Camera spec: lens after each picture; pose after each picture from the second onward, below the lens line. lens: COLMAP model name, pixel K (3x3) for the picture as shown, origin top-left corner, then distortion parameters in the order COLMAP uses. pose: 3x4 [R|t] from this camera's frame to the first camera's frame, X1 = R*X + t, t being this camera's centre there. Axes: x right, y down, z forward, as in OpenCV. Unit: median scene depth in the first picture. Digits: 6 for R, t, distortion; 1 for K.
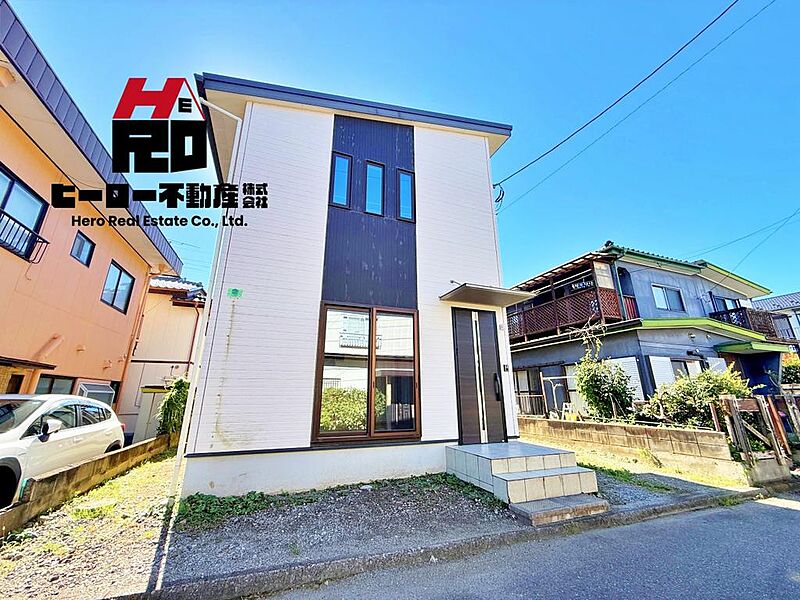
lens RADIAL K [[319.5, 0, 397.8], [0, 319.5, 298.4], [0, 0, 1]] dist [-0.001538, -0.000041]
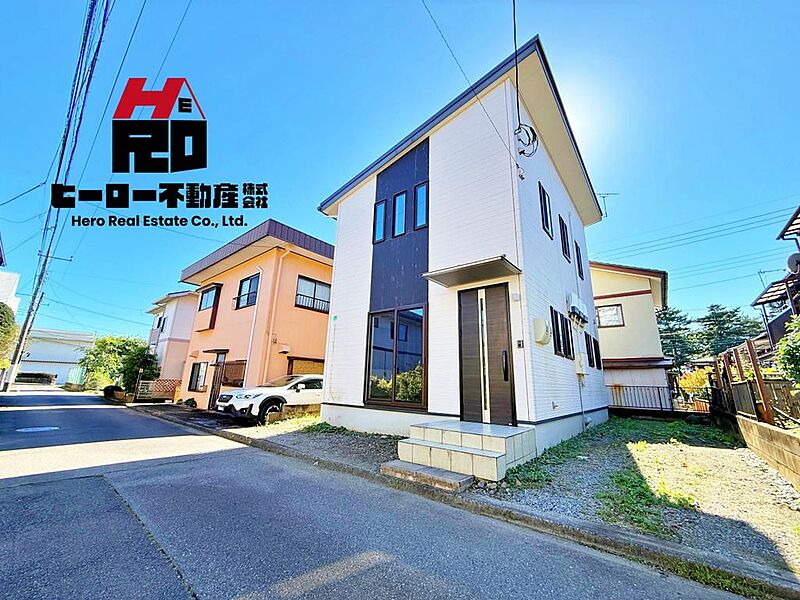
lens RADIAL K [[319.5, 0, 397.8], [0, 319.5, 298.4], [0, 0, 1]] dist [-0.001538, -0.000041]
pose [[0.492659, -0.209820, -0.844549, 1.012772], [0.229295, 0.967501, -0.106610, 0.123833], [0.839471, -0.141129, 0.524759, 0.305762]]
